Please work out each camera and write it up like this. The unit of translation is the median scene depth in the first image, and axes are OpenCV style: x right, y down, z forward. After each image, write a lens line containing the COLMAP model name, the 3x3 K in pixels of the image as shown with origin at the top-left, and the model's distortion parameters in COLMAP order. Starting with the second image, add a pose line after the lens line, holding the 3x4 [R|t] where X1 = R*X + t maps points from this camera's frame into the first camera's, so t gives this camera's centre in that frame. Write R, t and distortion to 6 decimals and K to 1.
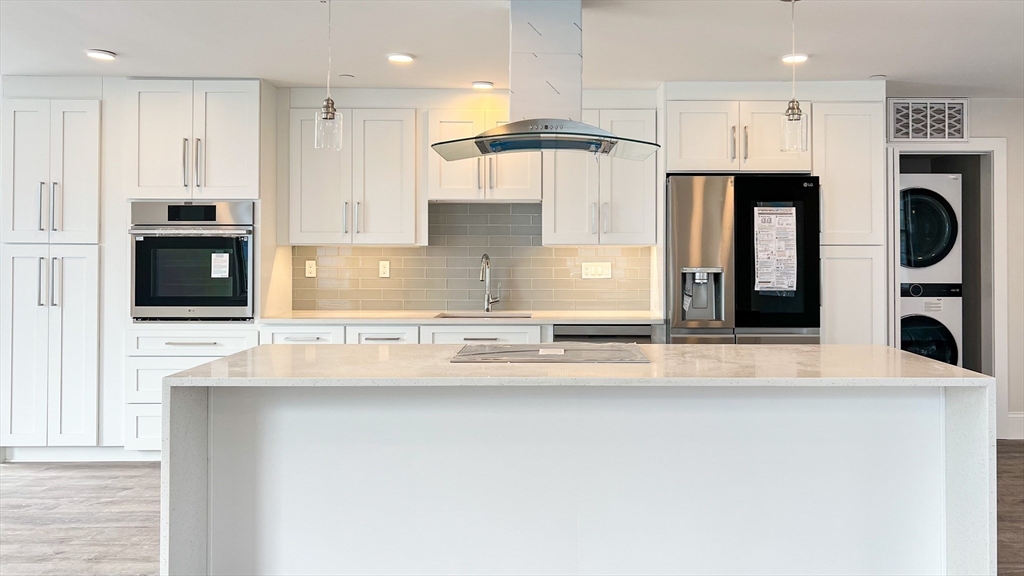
lens RADIAL K [[775.9, 0, 530.7], [0, 775.9, 248.8], [0, 0, 1]] dist [0.025270, -0.003551]
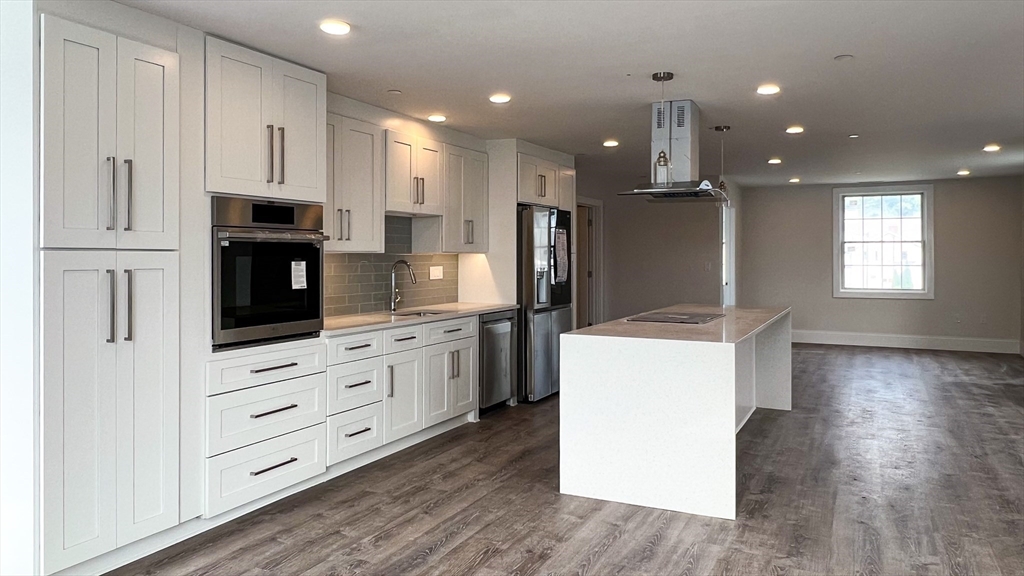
lens RADIAL K [[707.7, 0, 550.9], [0, 707.7, 258.0], [0, 0, 1]] dist [0.039682, -0.021760]
pose [[0.445100, -0.004989, 0.895467, -0.992445], [-0.002085, 0.999976, 0.006607, -0.004003], [-0.895479, -0.004808, 0.445078, 0.386933]]
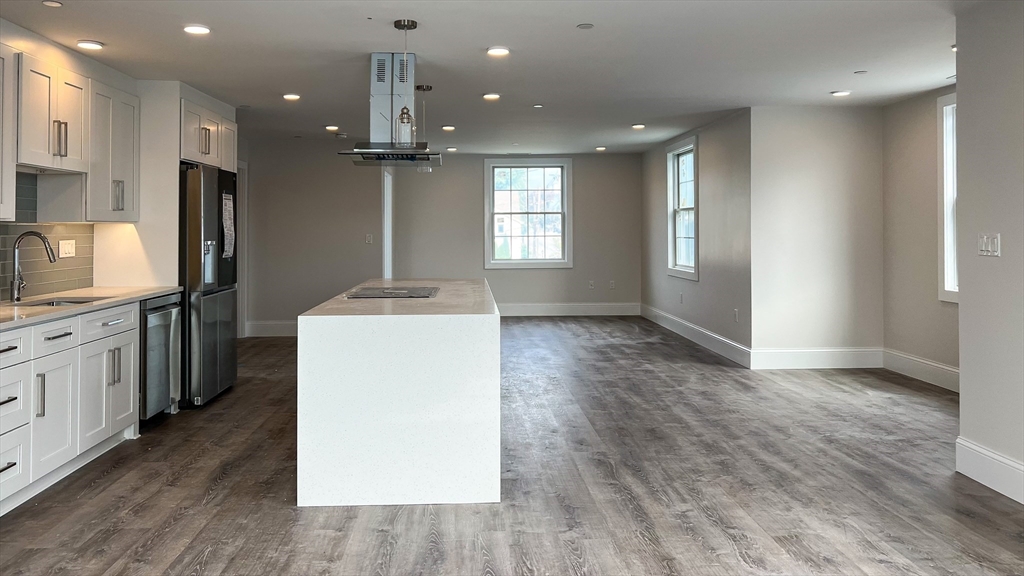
lens RADIAL K [[775.9, 0, 500.8], [0, 775.9, 212.7], [0, 0, 1]] dist [0.025270, -0.003551]
pose [[0.001923, 0.019484, 0.999808, -1.011013], [0.003563, 0.999804, -0.019490, 0.005682], [-0.999992, 0.003600, 0.001854, 0.549650]]
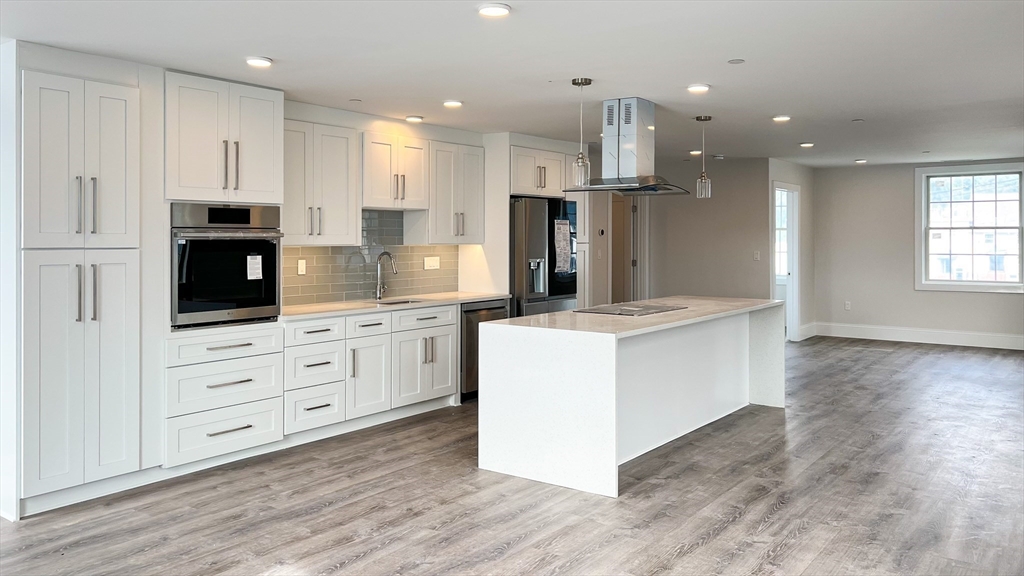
lens RADIAL K [[775.9, 0, 536.8], [0, 775.9, 240.1], [0, 0, 1]] dist [0.025270, -0.003551]
pose [[0.600210, -0.004168, 0.799831, -0.993842], [-0.001388, 0.999979, 0.006252, -0.021614], [-0.799841, -0.004863, 0.600192, 0.090410]]
